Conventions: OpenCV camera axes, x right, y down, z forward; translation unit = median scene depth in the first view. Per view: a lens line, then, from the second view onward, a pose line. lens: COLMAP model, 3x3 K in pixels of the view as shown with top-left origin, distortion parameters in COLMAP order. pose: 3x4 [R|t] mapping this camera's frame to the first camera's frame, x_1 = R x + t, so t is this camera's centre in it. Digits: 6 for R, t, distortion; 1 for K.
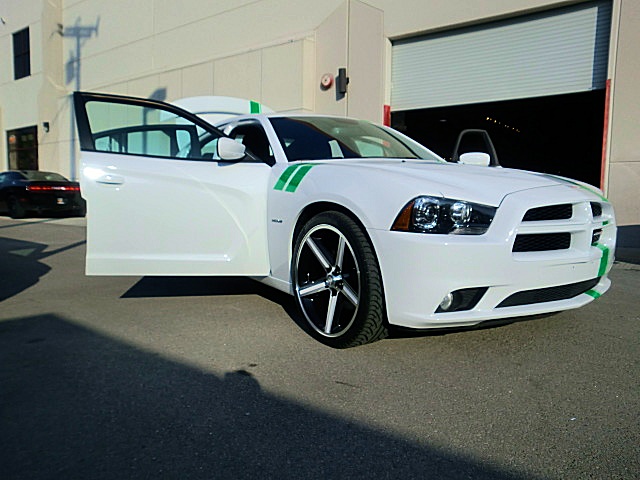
lens RADIAL K [[502.3, 0, 324.2], [0, 502.3, 239.4], [0, 0, 1]] dist [-0.118627, 0.140781]
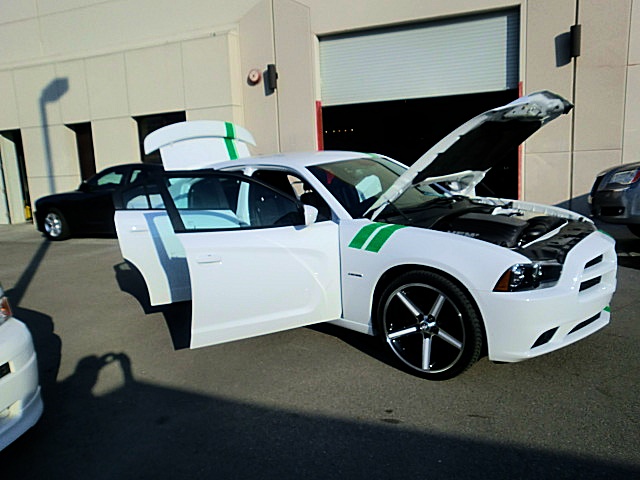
lens RADIAL K [[502.3, 0, 326.6], [0, 502.3, 244.6], [0, 0, 1]] dist [-0.118627, 0.140781]
pose [[0.962712, -0.105061, 0.249293, -0.429547], [0.081862, 0.991442, 0.101698, -0.223286], [-0.257844, -0.077498, 0.963073, -0.073540]]
